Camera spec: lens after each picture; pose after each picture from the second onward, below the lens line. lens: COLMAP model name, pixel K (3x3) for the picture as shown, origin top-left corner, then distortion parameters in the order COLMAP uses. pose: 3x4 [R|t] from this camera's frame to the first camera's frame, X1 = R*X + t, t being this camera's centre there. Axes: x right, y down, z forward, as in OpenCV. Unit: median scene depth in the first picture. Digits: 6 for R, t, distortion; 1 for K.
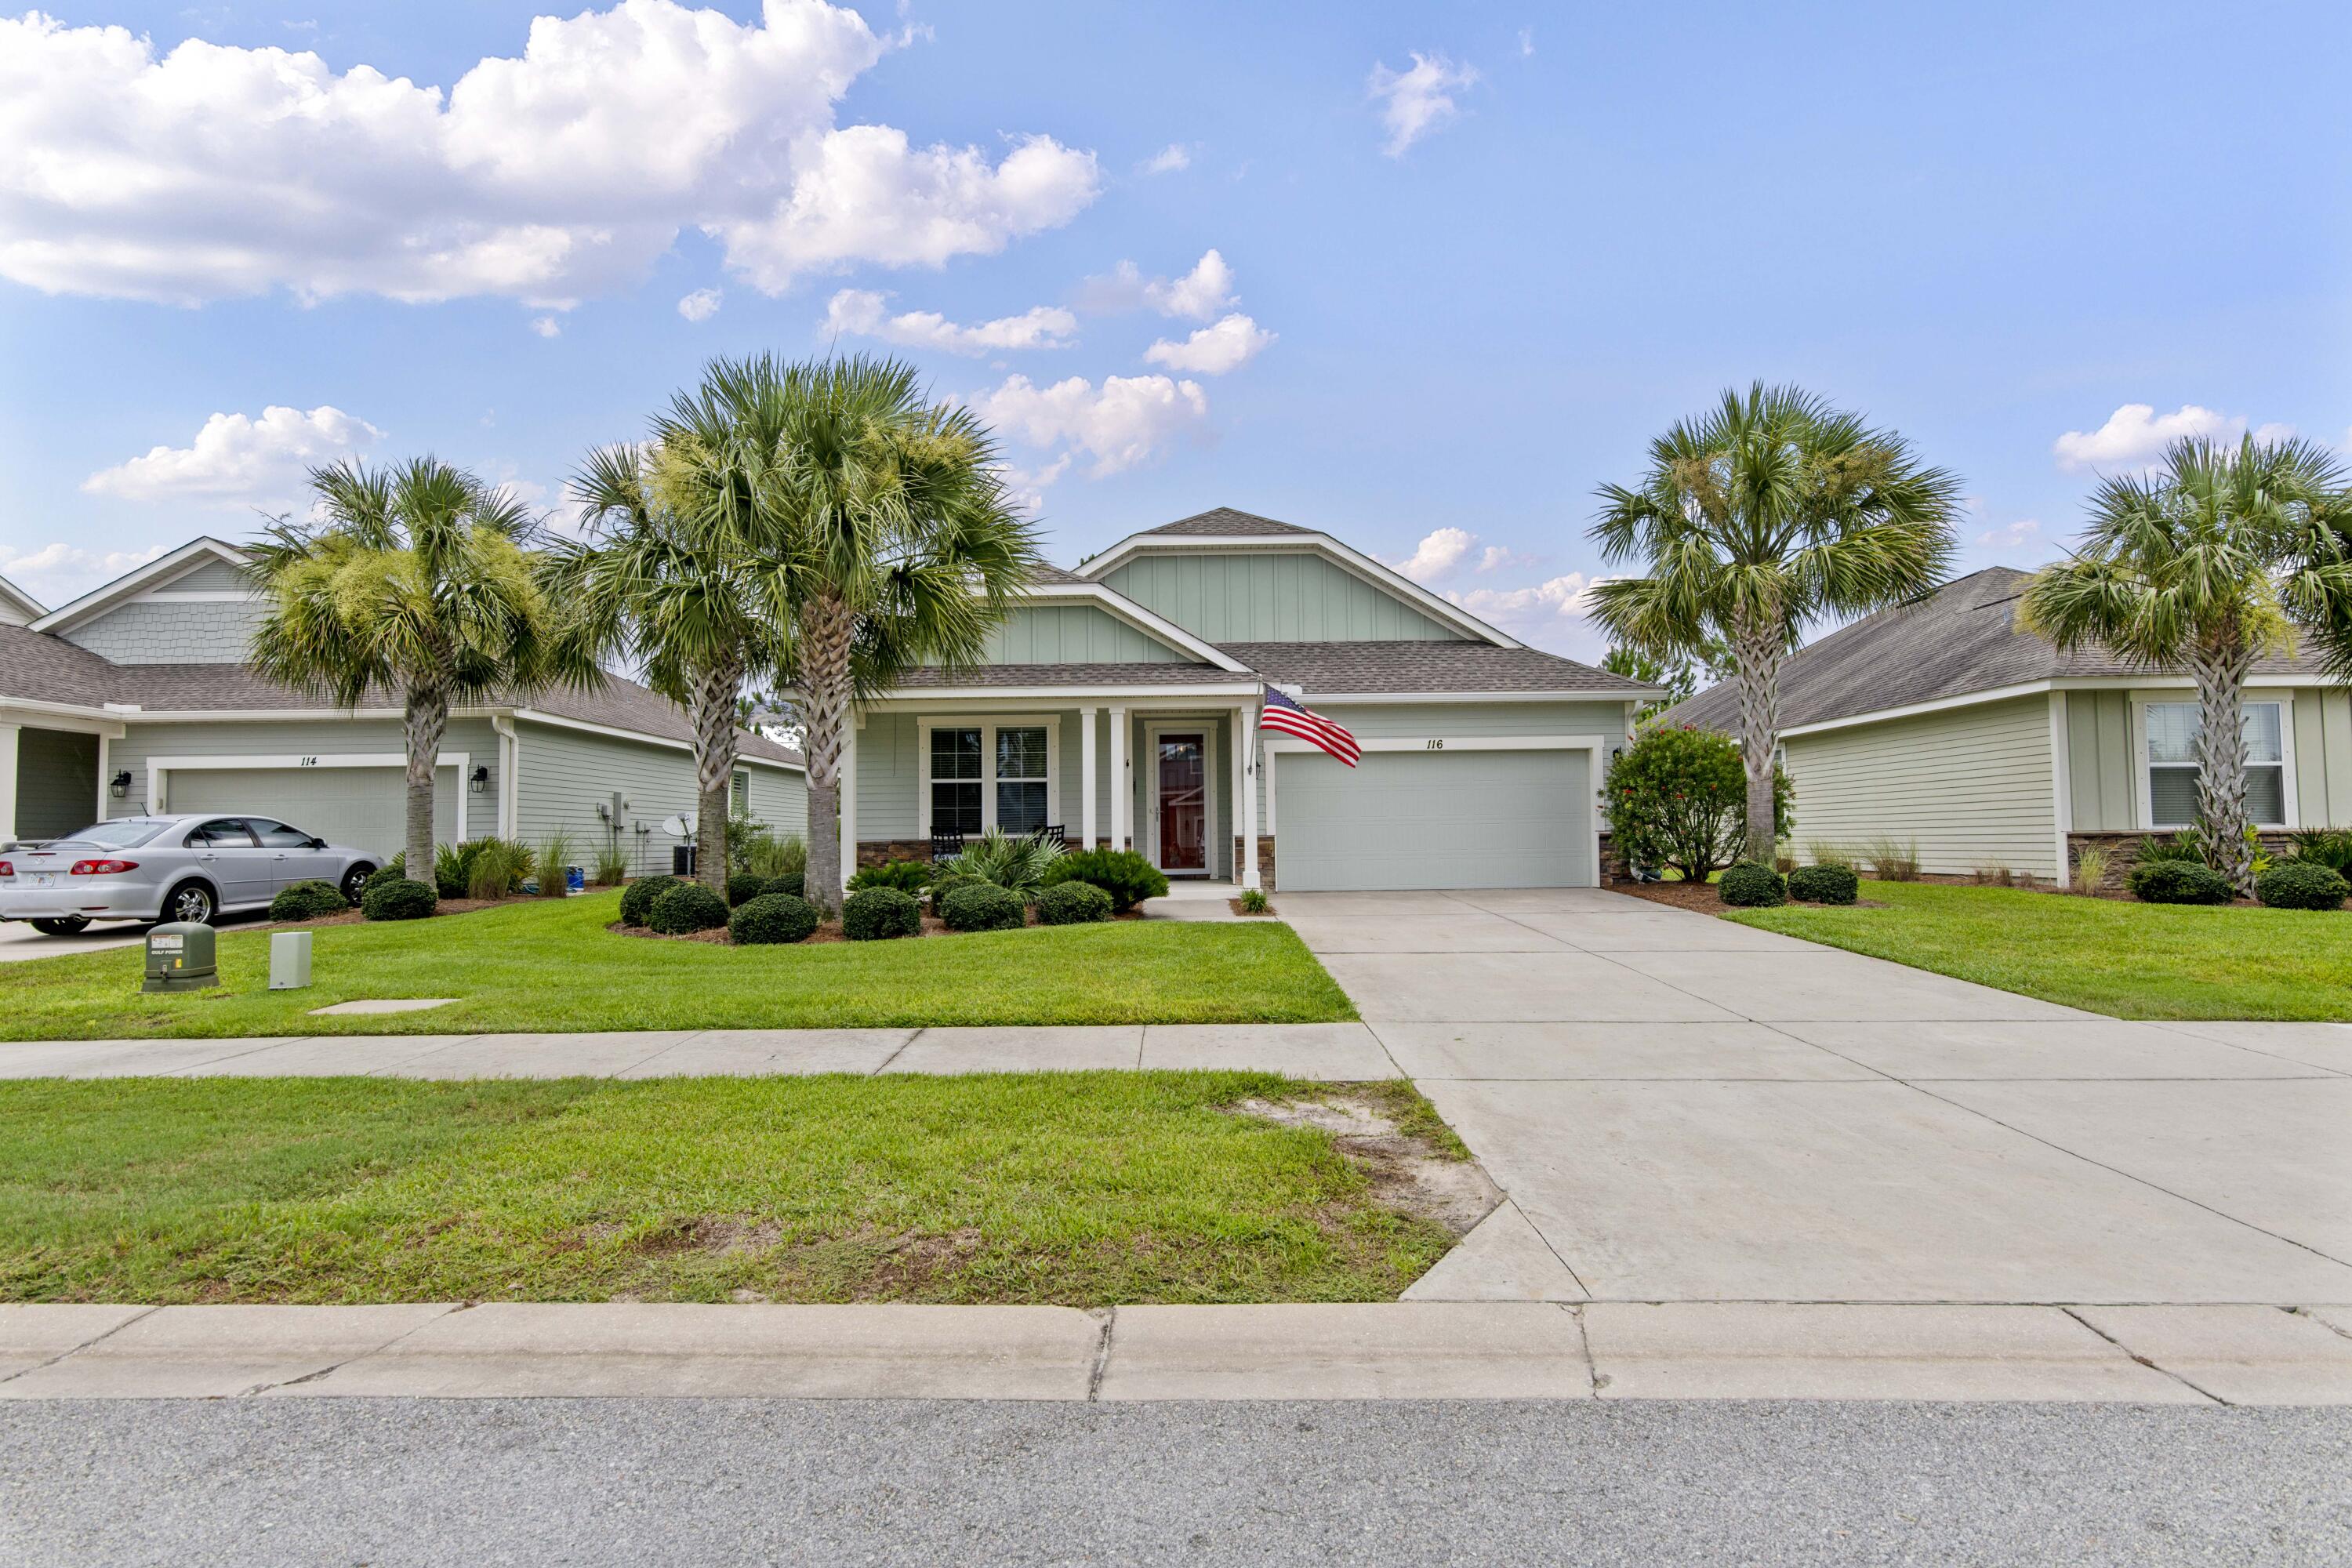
lens RADIAL K [[1138.9, 0, 1174.4], [0, 1138.9, 792.0], [0, 0, 1]] dist [0.002744, -0.000016]
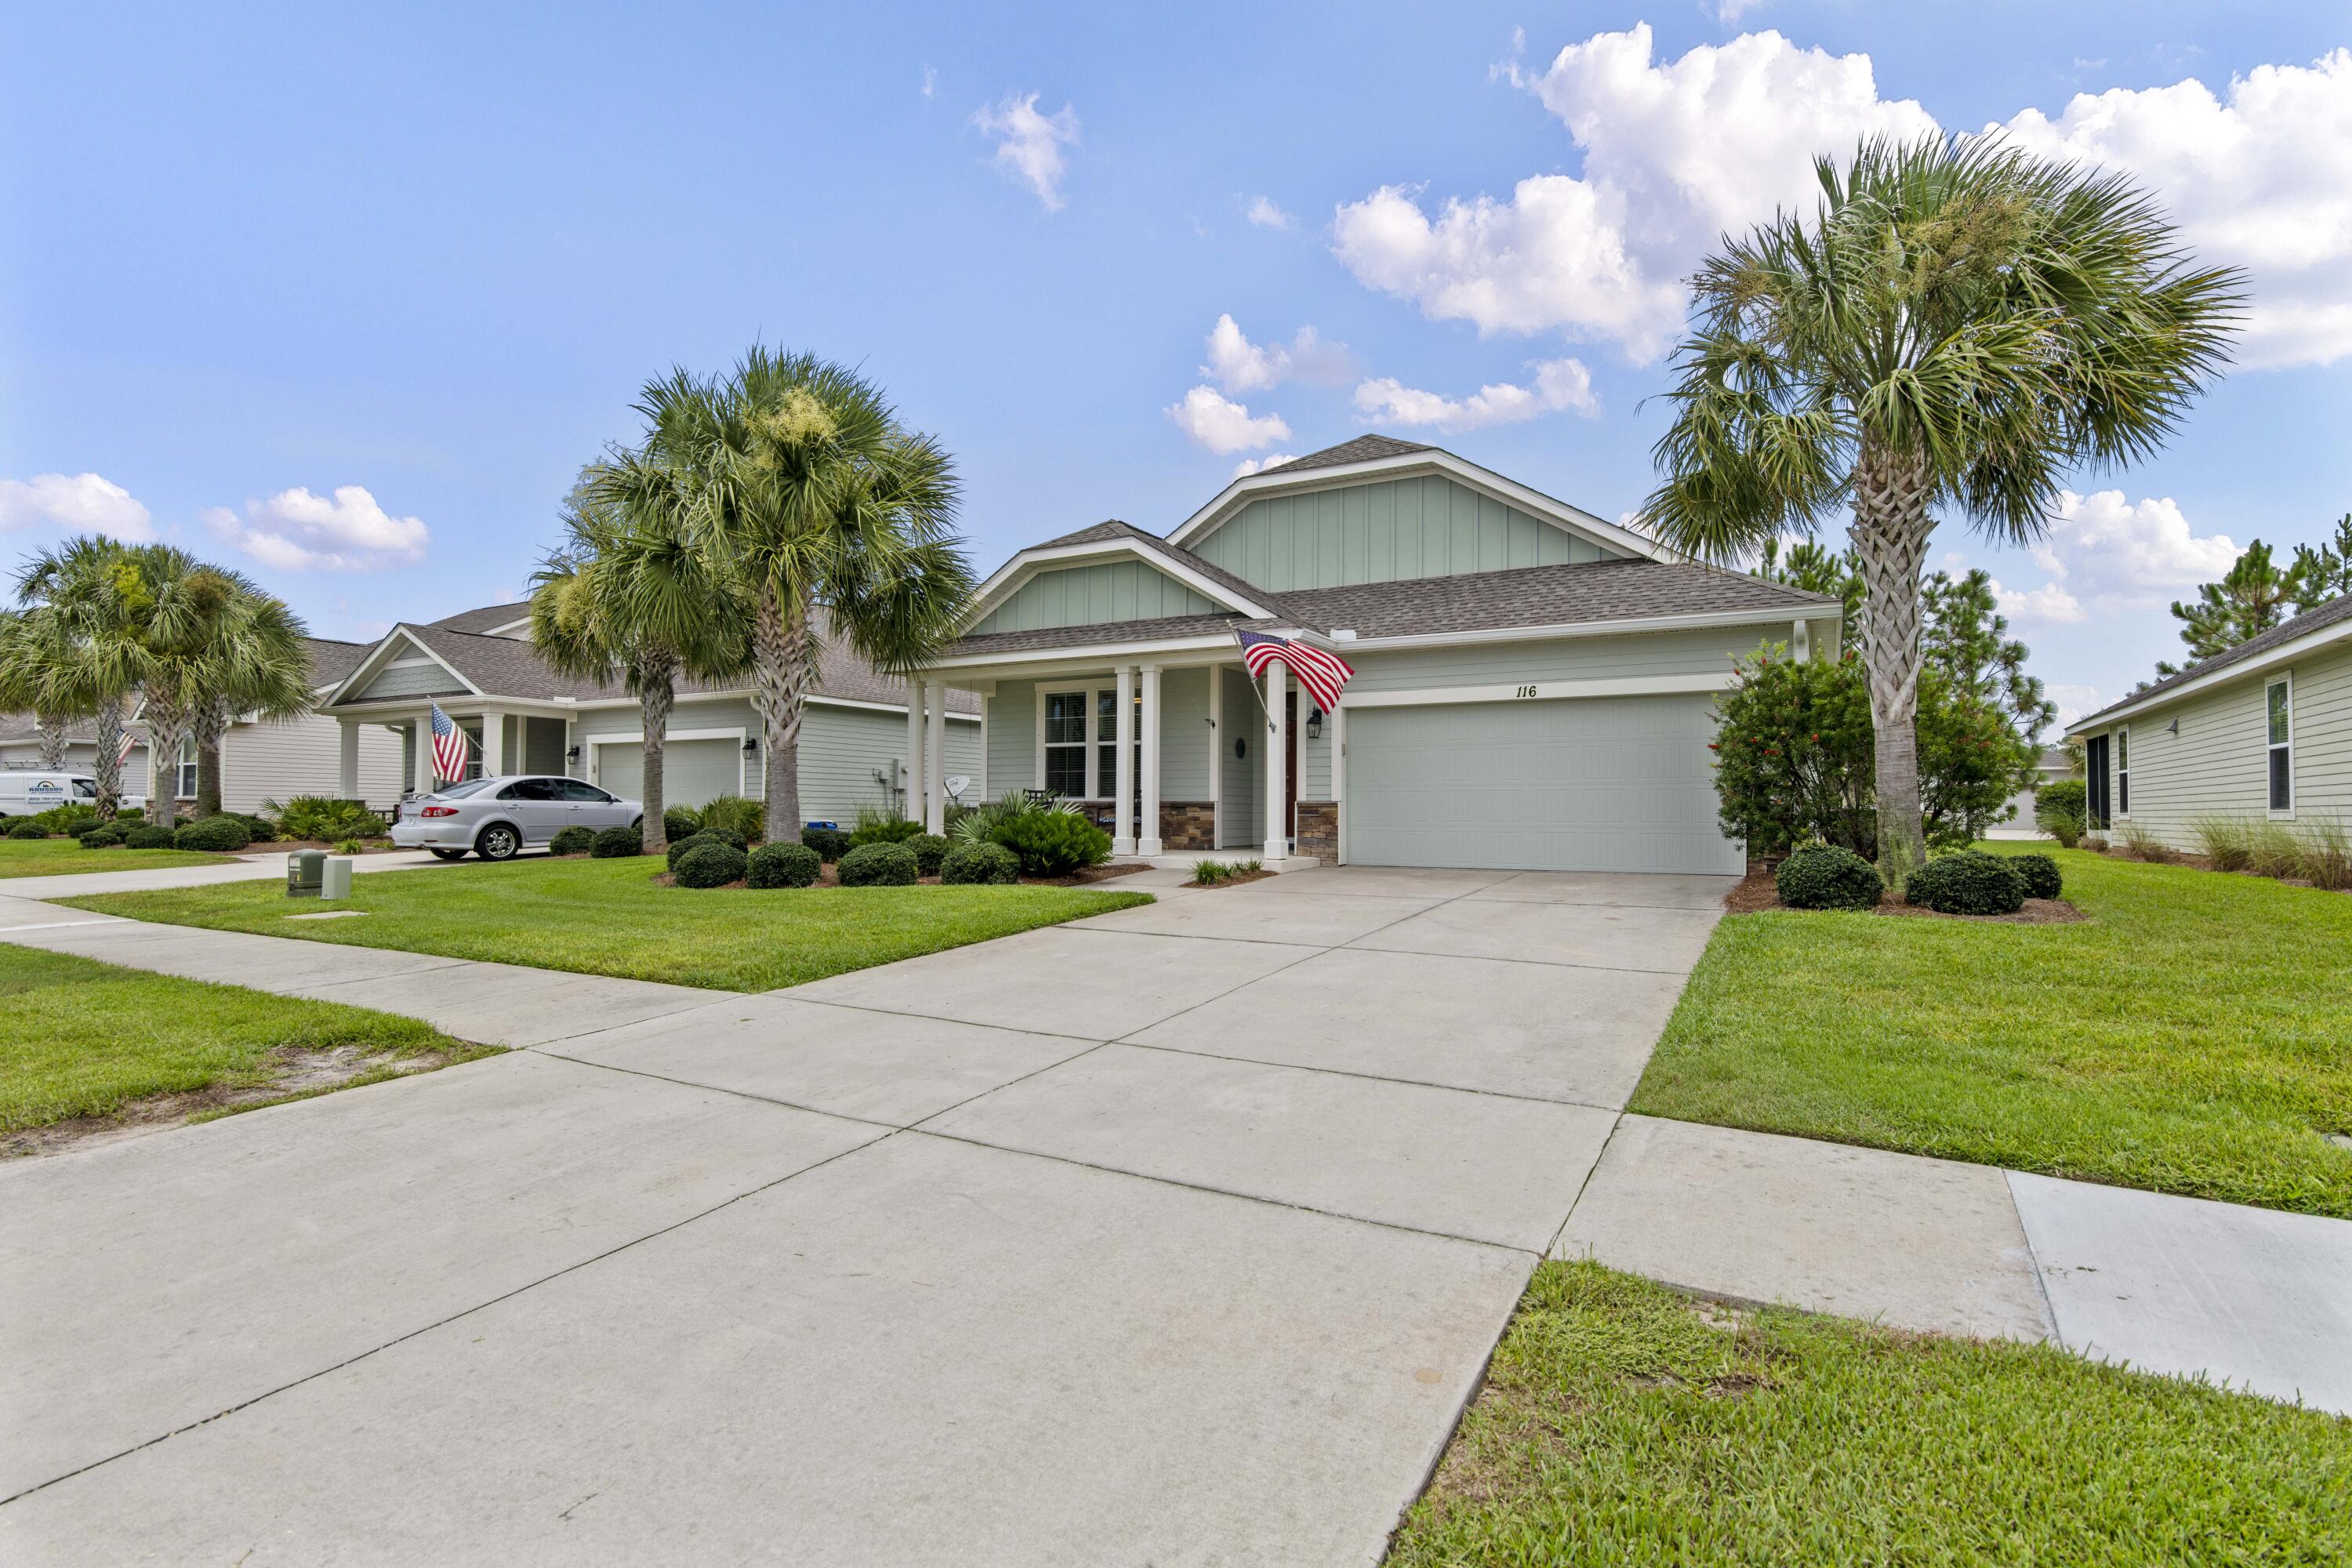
lens RADIAL K [[1138.9, 0, 1174.4], [0, 1138.9, 792.0], [0, 0, 1]] dist [0.002744, -0.000016]
pose [[0.868619, 0.007406, -0.495424, 0.426948], [0.005622, 0.999677, 0.024802, 0.008371], [0.495448, -0.024329, 0.868297, 0.173994]]
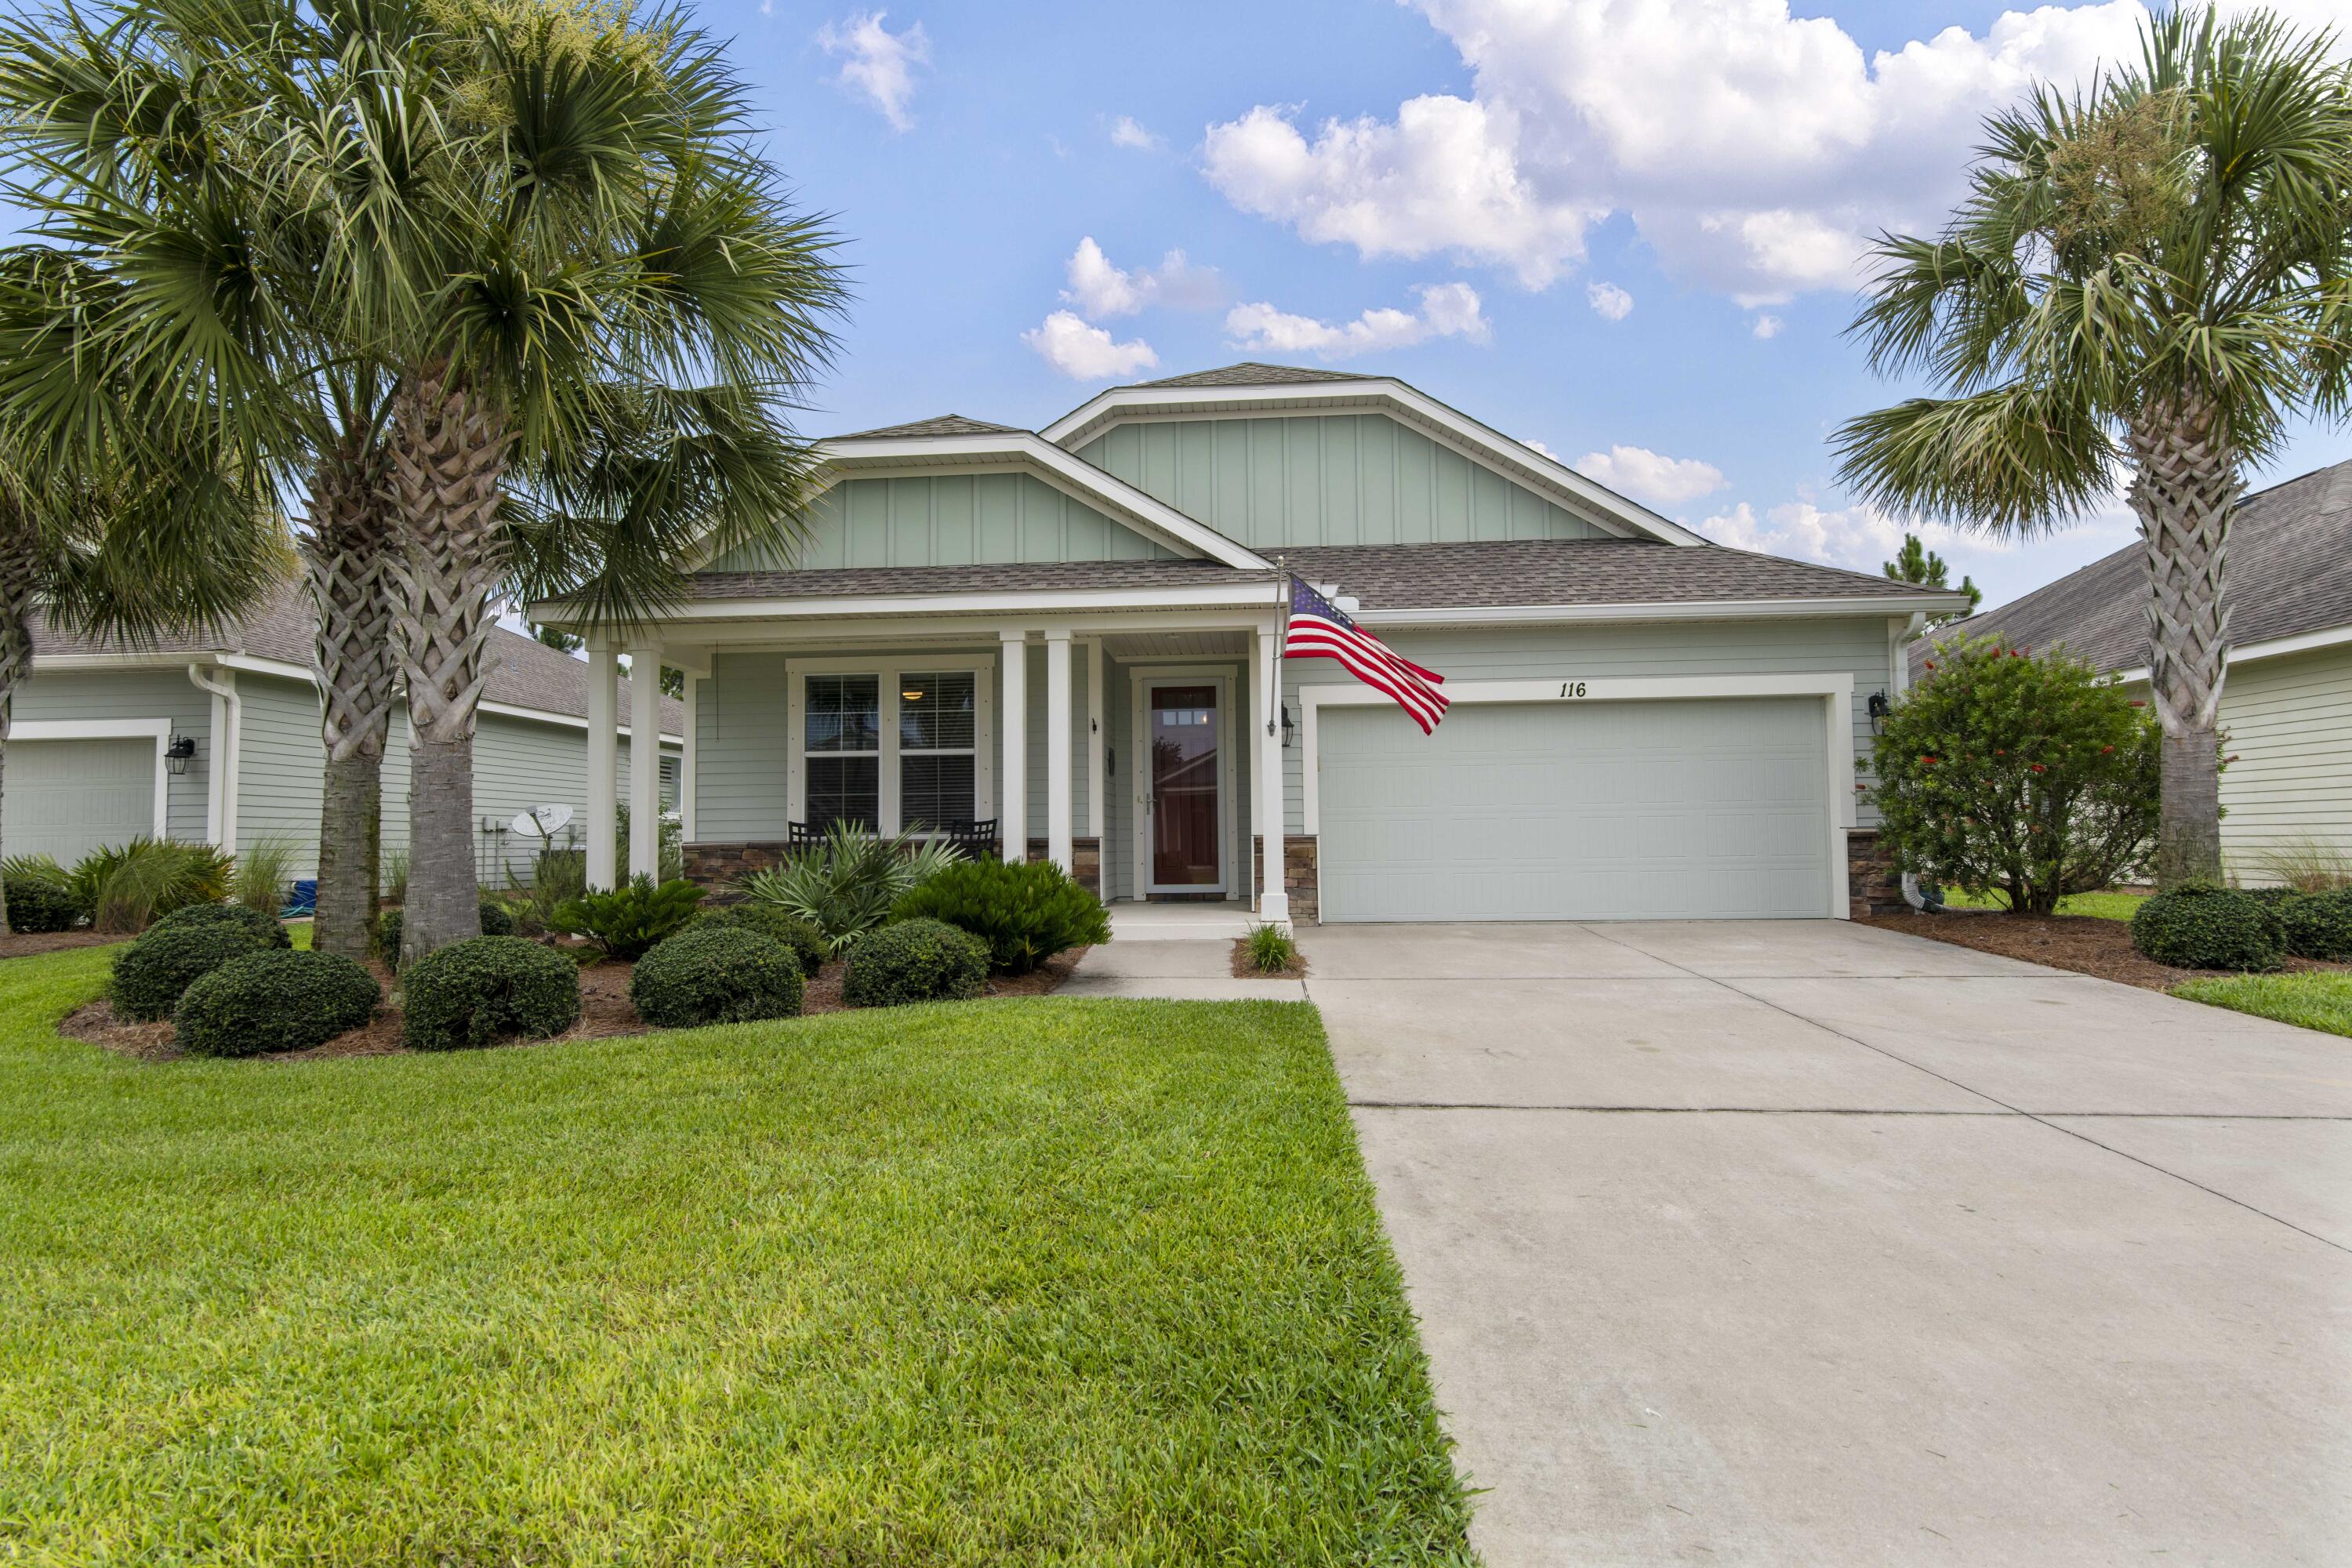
lens RADIAL K [[1138.9, 0, 1174.4], [0, 1138.9, 792.0], [0, 0, 1]] dist [0.002744, -0.000016]
pose [[0.997503, -0.003126, -0.070551, 0.055111], [0.003056, 0.999995, -0.001096, 0.014913], [0.070554, 0.000878, 0.997508, 0.369292]]
